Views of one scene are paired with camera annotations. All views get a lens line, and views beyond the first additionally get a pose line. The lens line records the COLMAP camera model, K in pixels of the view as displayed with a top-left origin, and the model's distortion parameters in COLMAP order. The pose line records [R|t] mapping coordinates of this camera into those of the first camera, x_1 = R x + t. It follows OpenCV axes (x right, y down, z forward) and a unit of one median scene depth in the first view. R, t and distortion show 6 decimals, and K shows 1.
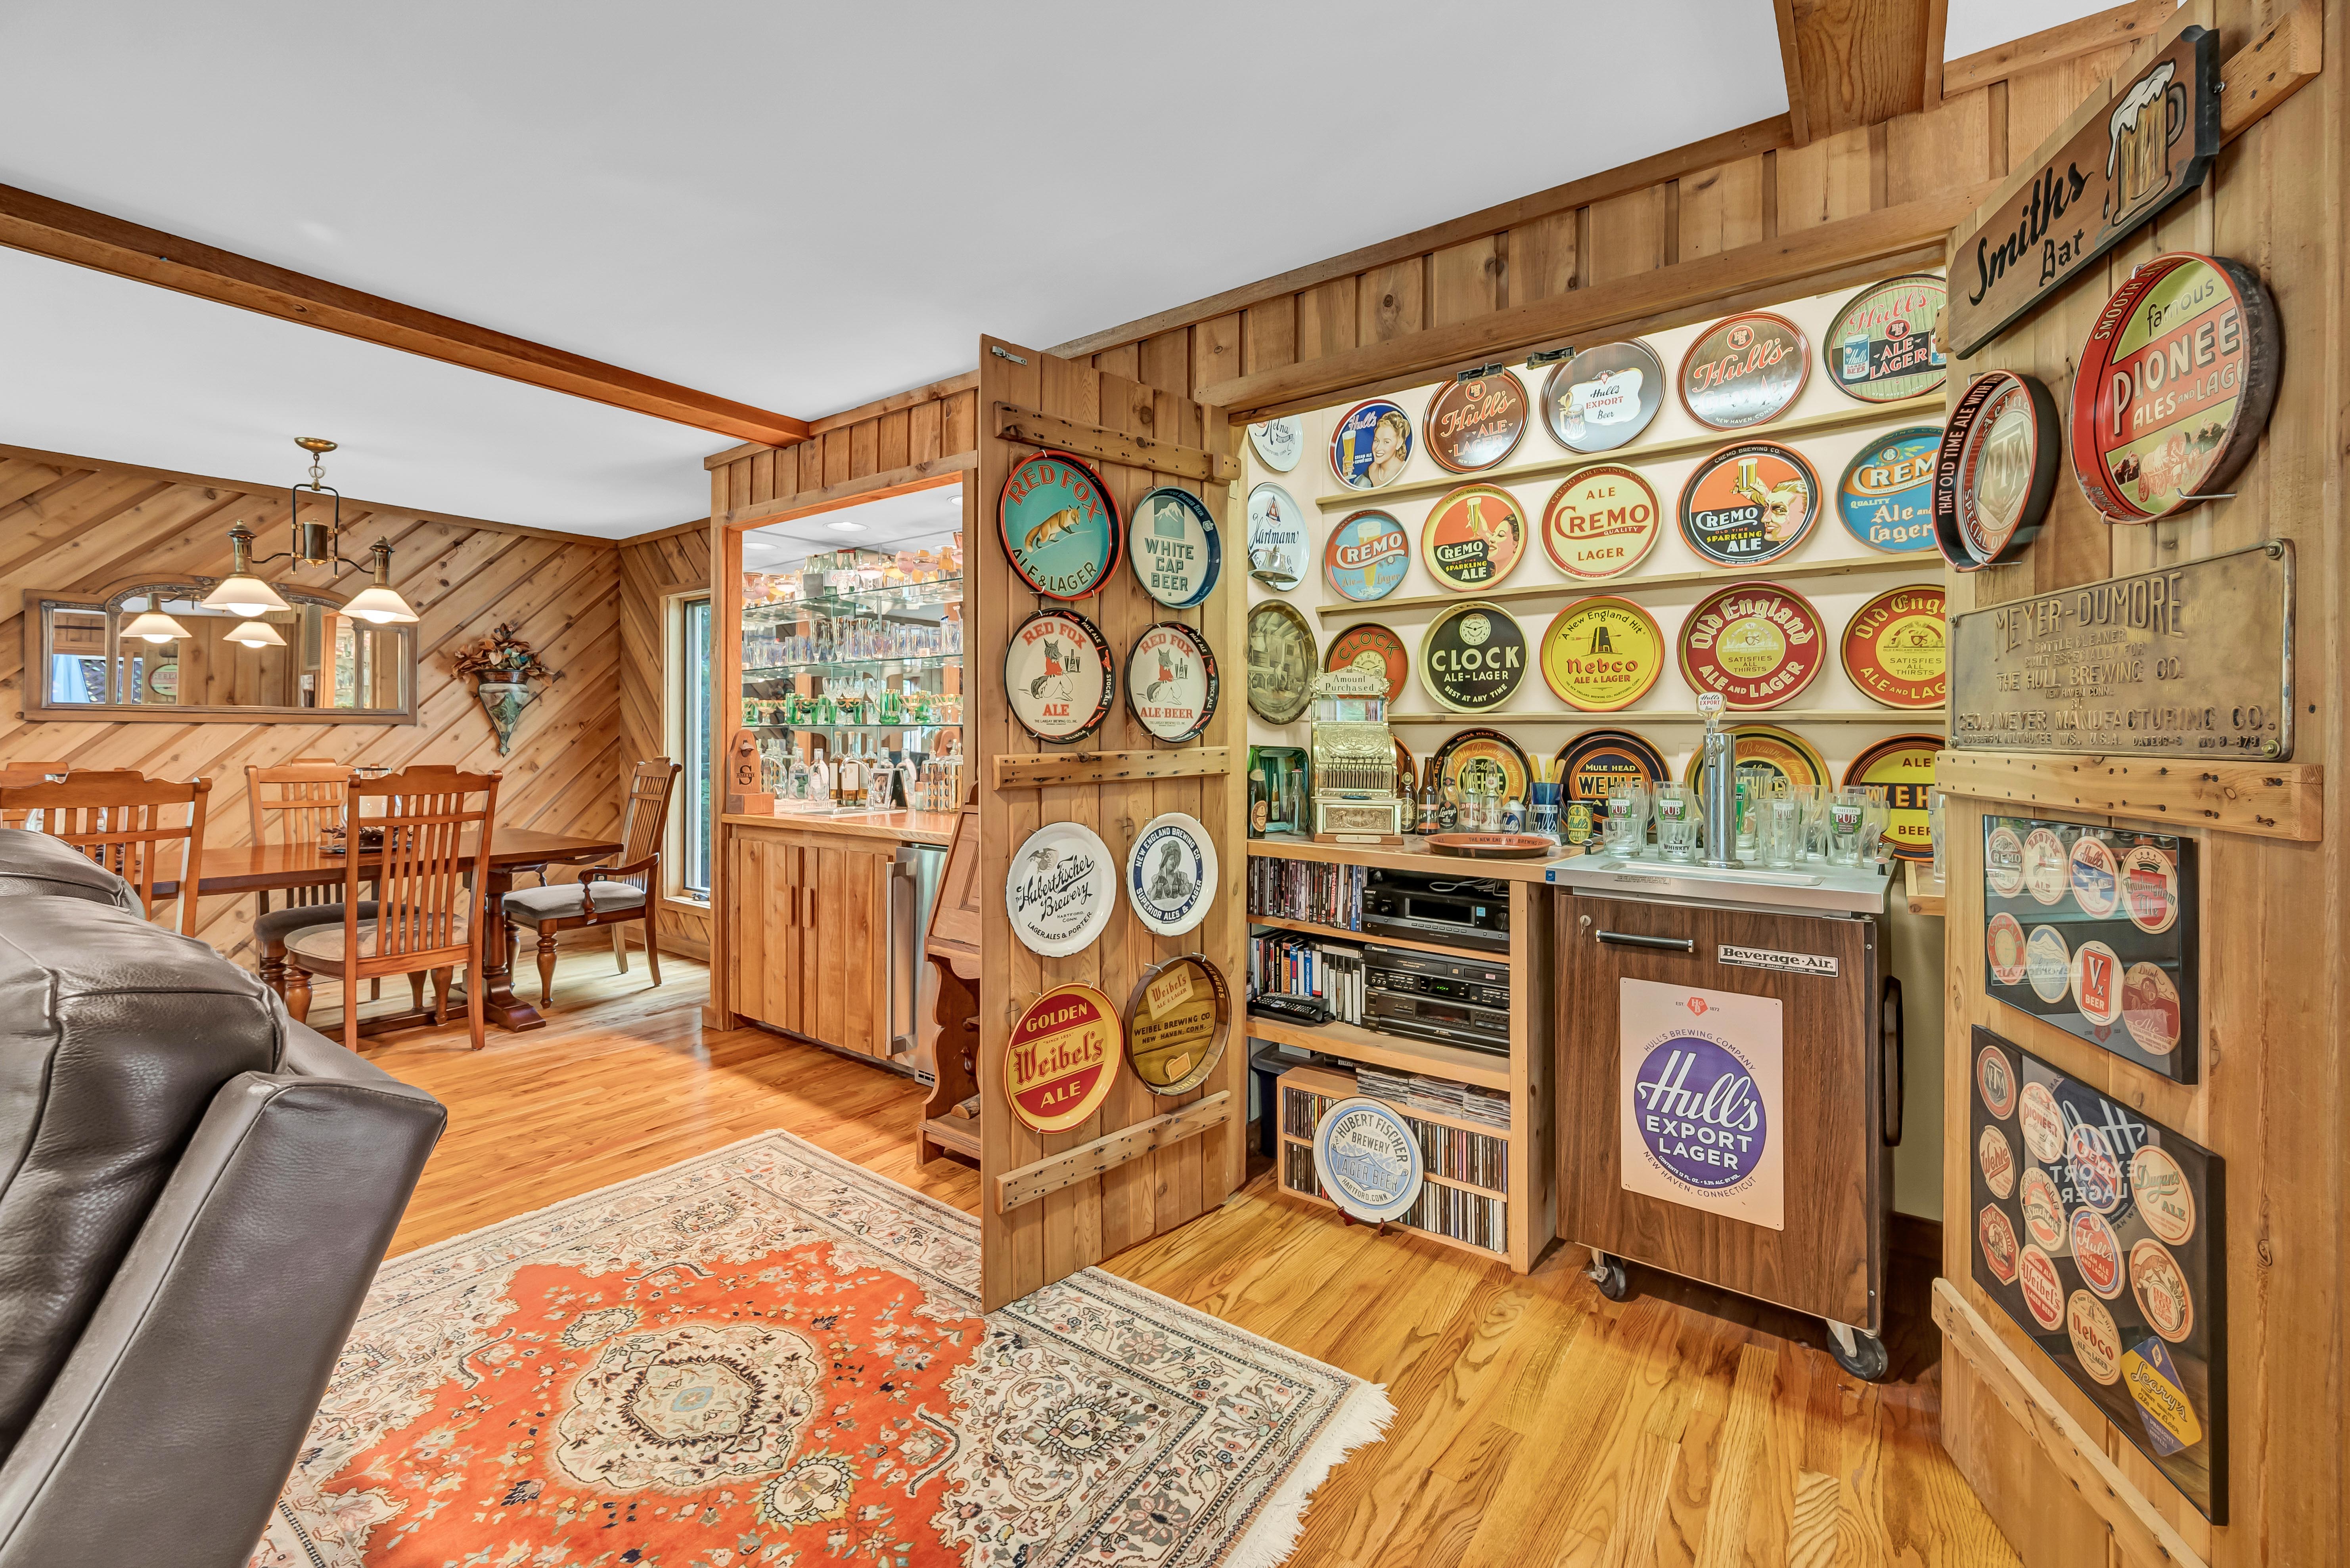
lens RADIAL K [[964.9, 0, 1174.7], [0, 964.9, 734.5], [0, 0, 1]] dist [-0.000834, 0.000351]
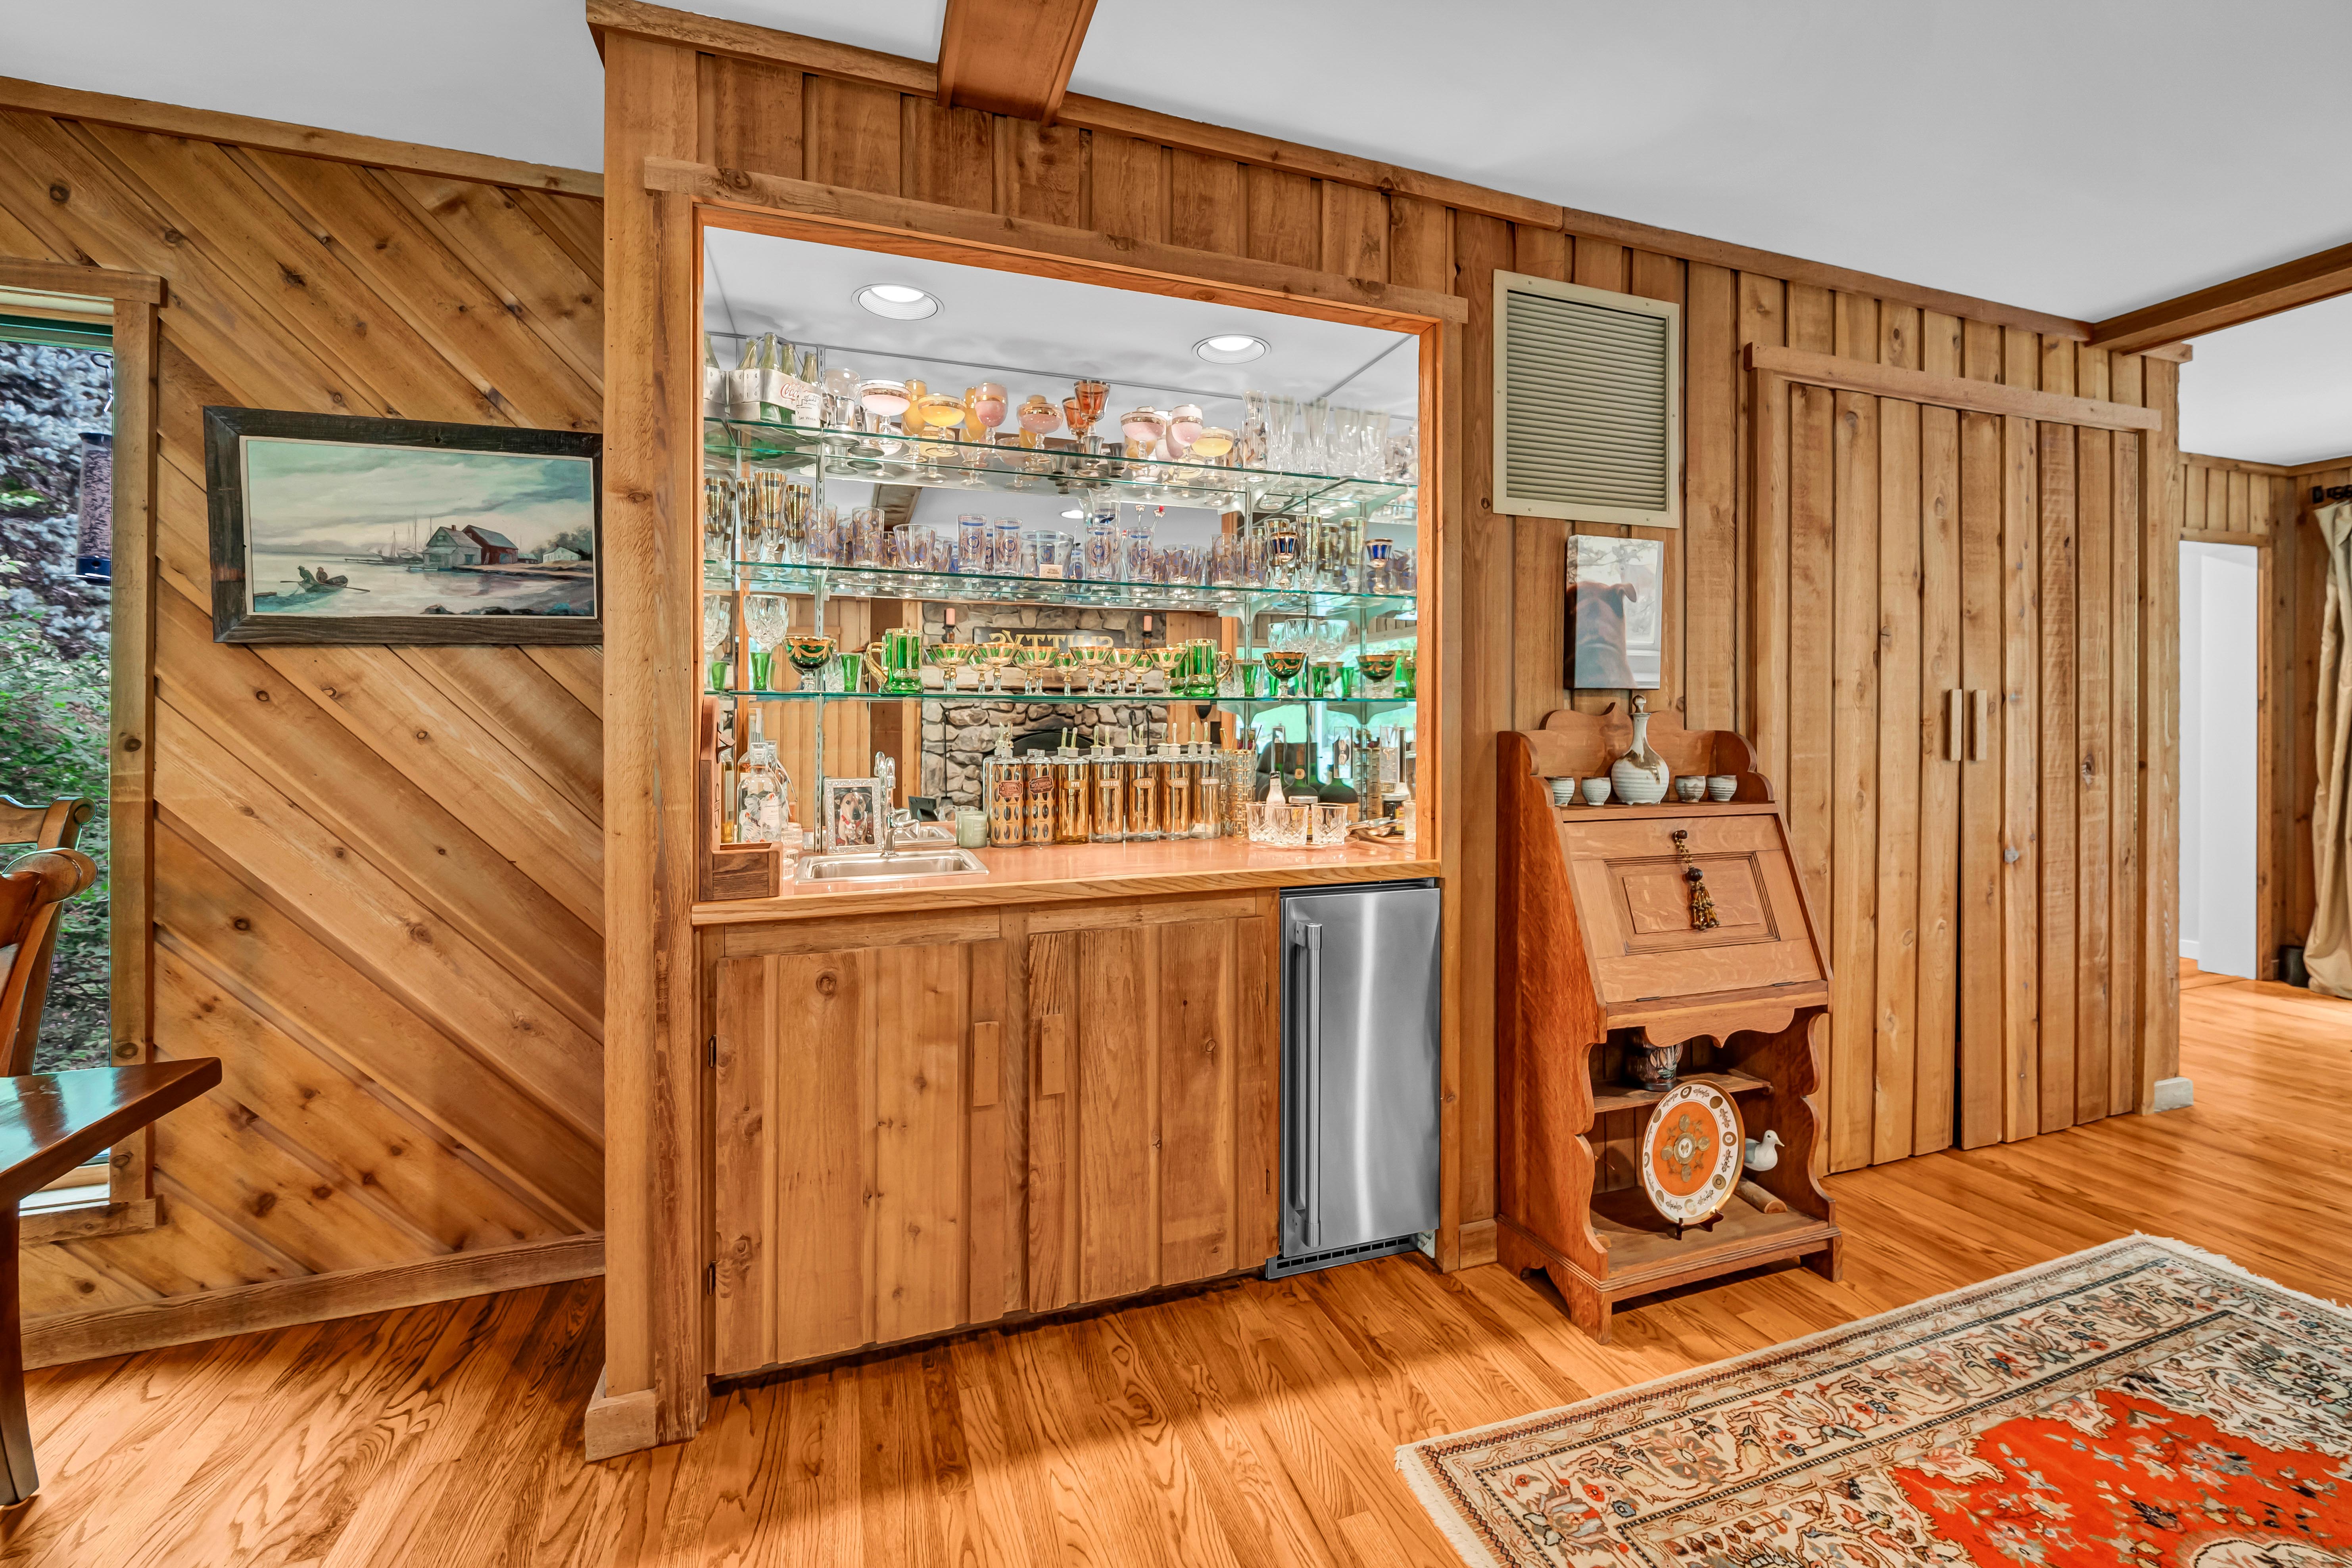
lens RADIAL K [[965.7, 0, 1175.7], [0, 965.7, 734.5], [0, 0, 1]] dist [-0.000834, 0.000351]
pose [[0.563921, -0.010844, 0.825758, -1.206840], [0.002882, 0.999934, 0.011164, 0.009730], [-0.825824, -0.003916, 0.563914, 1.056553]]
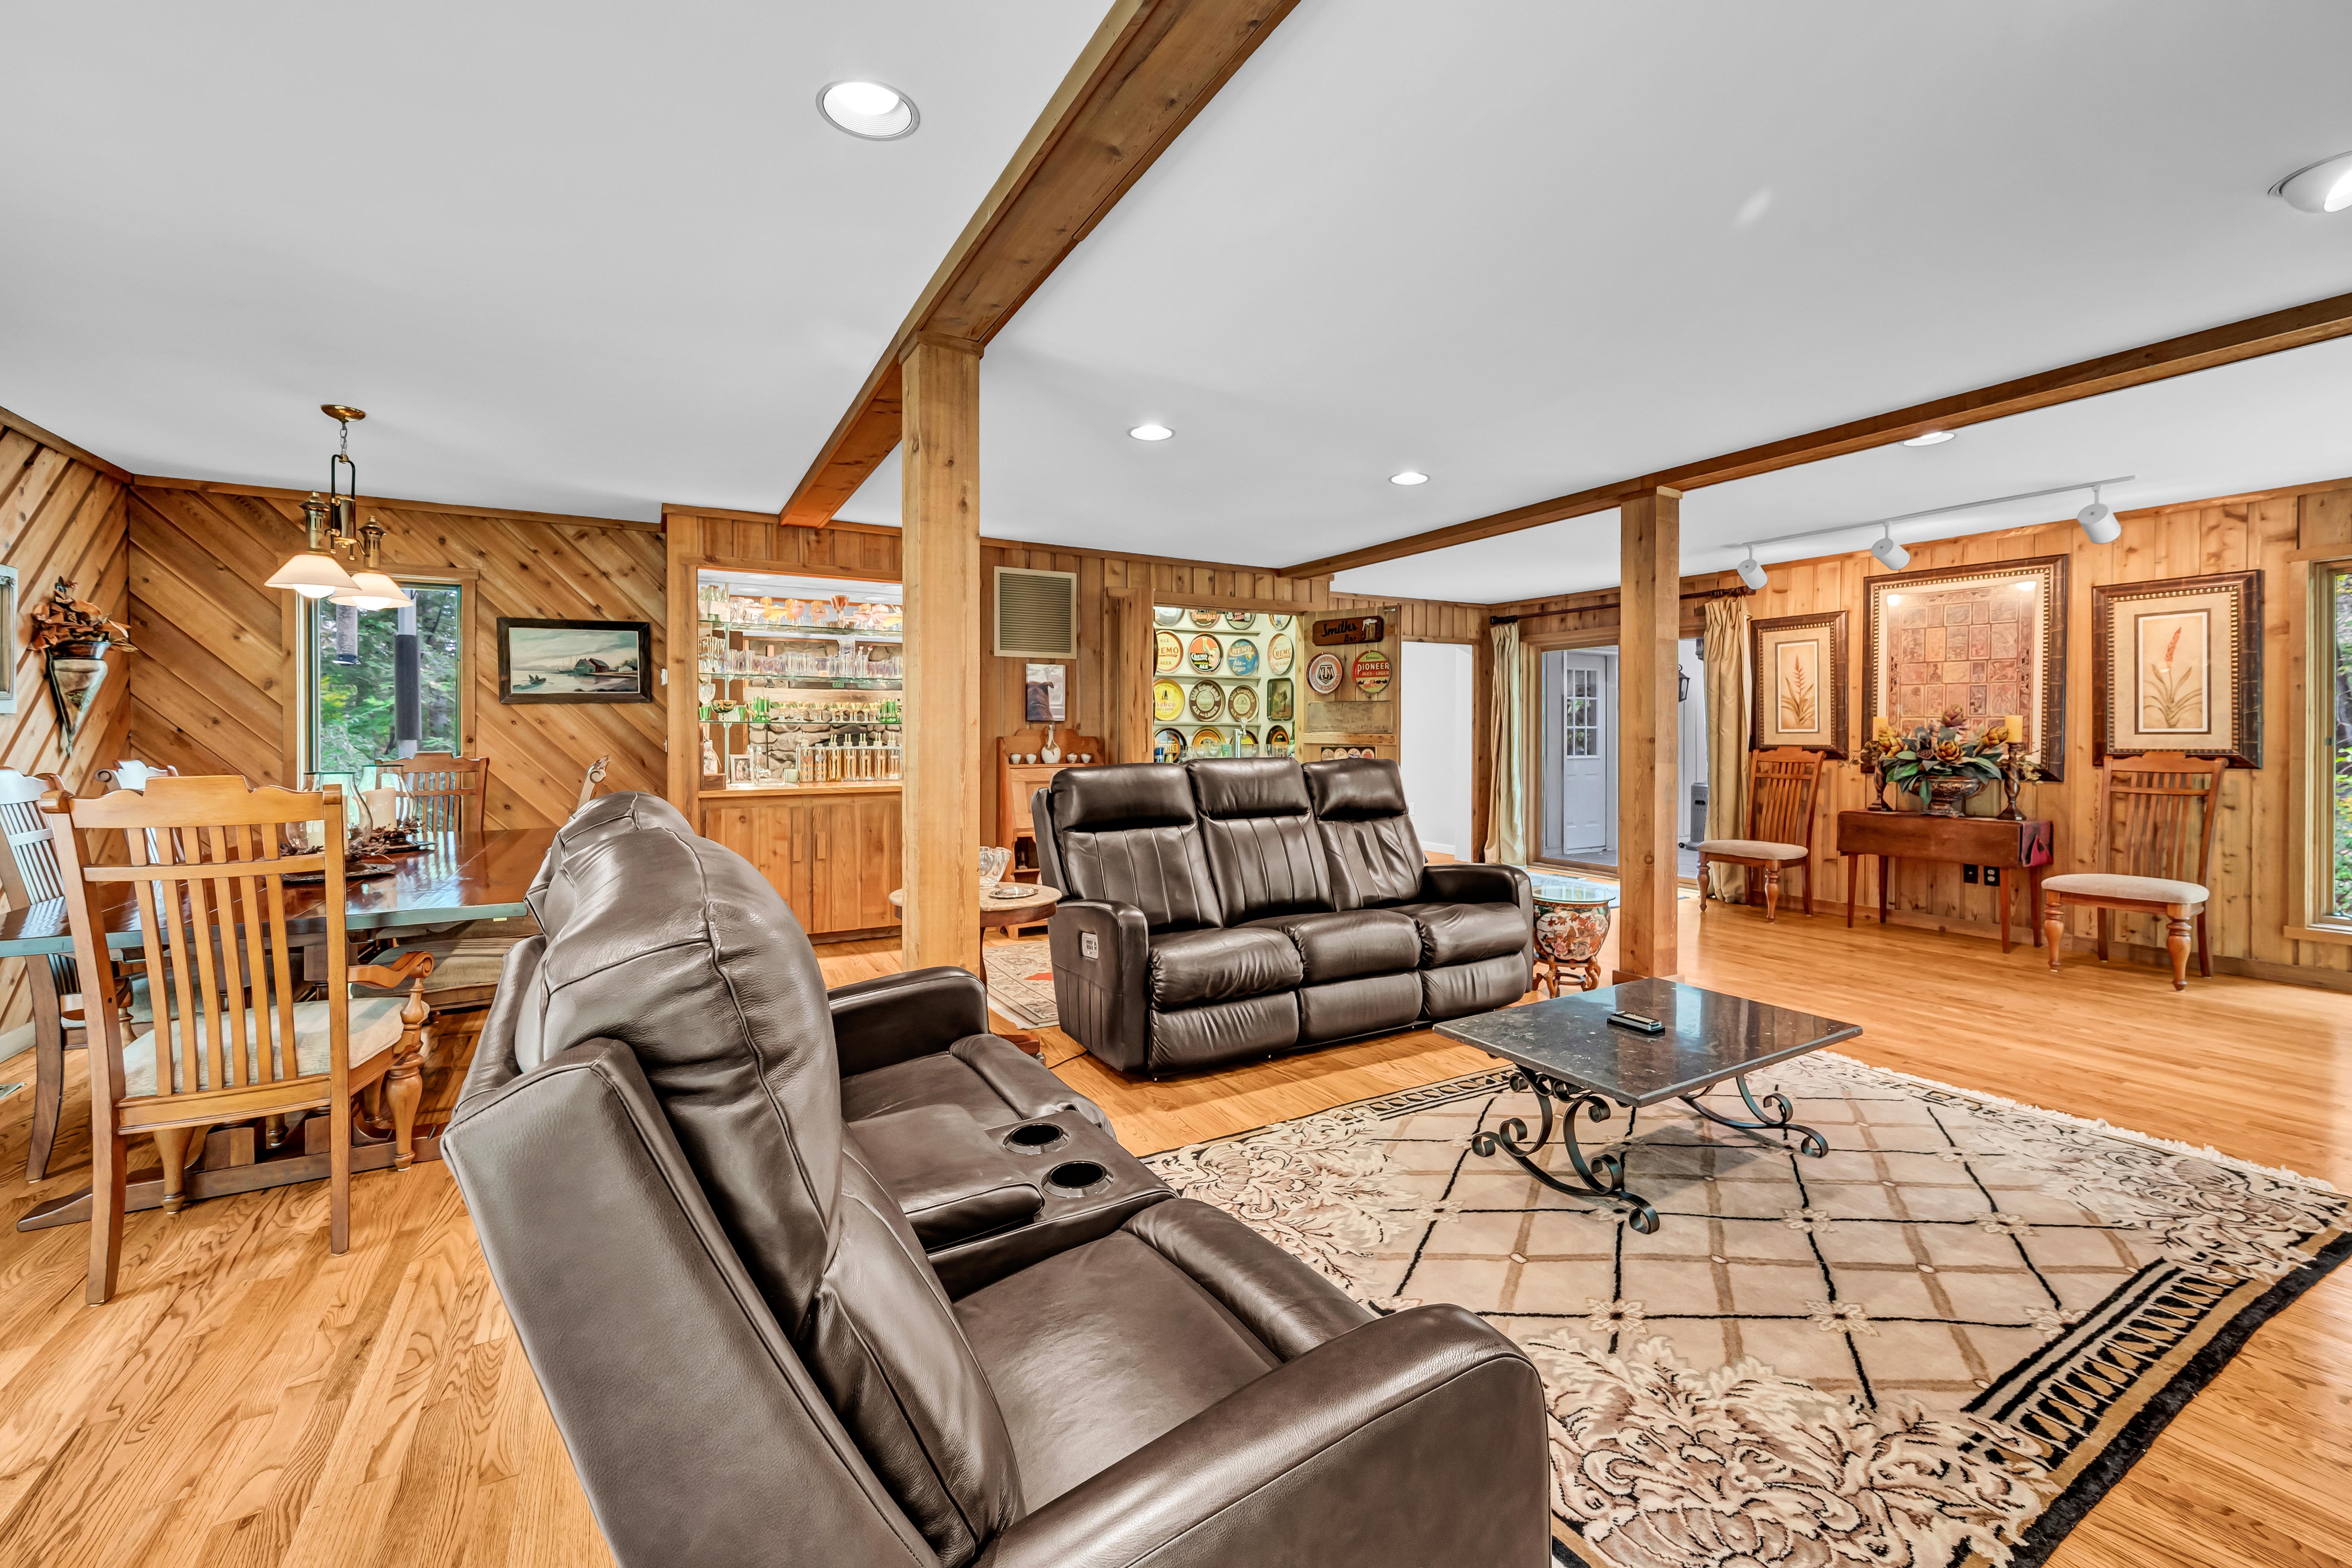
lens RADIAL K [[955.8, 0, 1177.6], [0, 955.8, 755.9], [0, 0, 1]] dist [-0.002121, -0.000024]
pose [[0.404768, -0.025555, 0.914062, -2.381738], [-0.000285, 0.999606, 0.028073, -0.001685], [-0.914420, -0.011624, 0.404601, -0.145736]]
